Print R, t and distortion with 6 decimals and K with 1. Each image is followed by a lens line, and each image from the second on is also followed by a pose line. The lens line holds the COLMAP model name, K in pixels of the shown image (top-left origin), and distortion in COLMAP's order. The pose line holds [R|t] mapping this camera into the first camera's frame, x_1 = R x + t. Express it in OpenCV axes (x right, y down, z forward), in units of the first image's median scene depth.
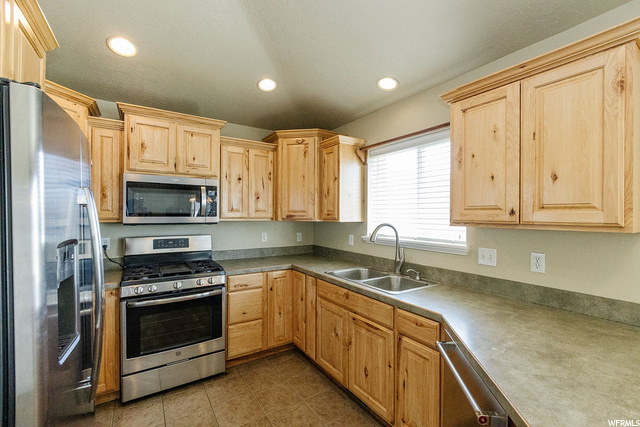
lens RADIAL K [[278.9, 0, 316.1], [0, 278.9, 214.5], [0, 0, 1]] dist [-0.004797, 0.000145]
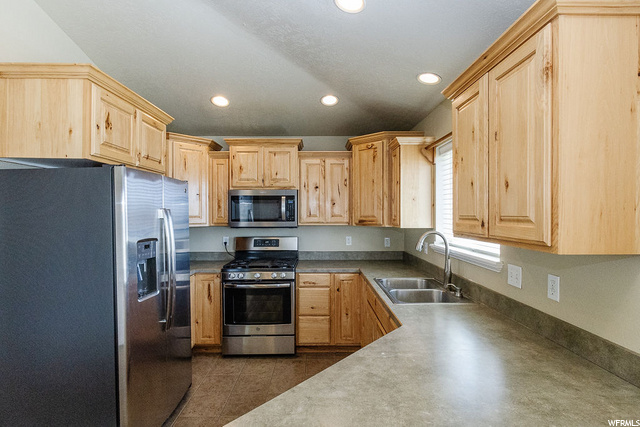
lens RADIAL K [[317.9, 0, 315.5], [0, 317.9, 215.2], [0, 0, 1]] dist [-0.004526, 0.000206]
pose [[0.839836, -0.003370, -0.542830, 0.490325], [0.006137, 0.999976, 0.003287, -0.025485], [0.542805, -0.006092, 0.839836, -0.075276]]
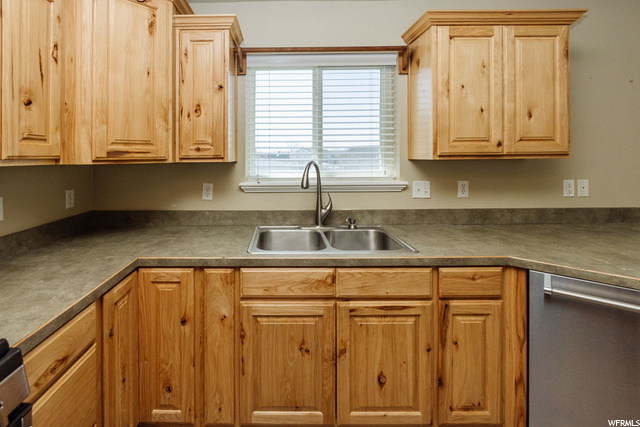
lens RADIAL K [[278.9, 0, 315.1], [0, 278.9, 160.9], [0, 0, 1]] dist [-0.004797, 0.000145]
pose [[0.545306, -0.012071, 0.838150, -0.364678], [0.012025, 0.999906, 0.006577, 0.025850], [-0.838151, 0.006492, 0.545400, 0.605118]]
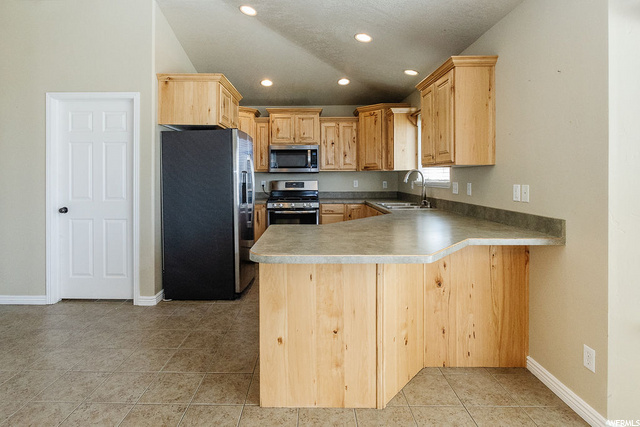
lens RADIAL K [[339.9, 0, 298.3], [0, 339.9, 176.7], [0, 0, 1]] dist [-0.000293, -0.000454]
pose [[0.825274, -0.008696, -0.564665, 0.738517], [0.007465, 0.999962, -0.004489, 0.072318], [0.564683, -0.000511, 0.825308, -0.759491]]
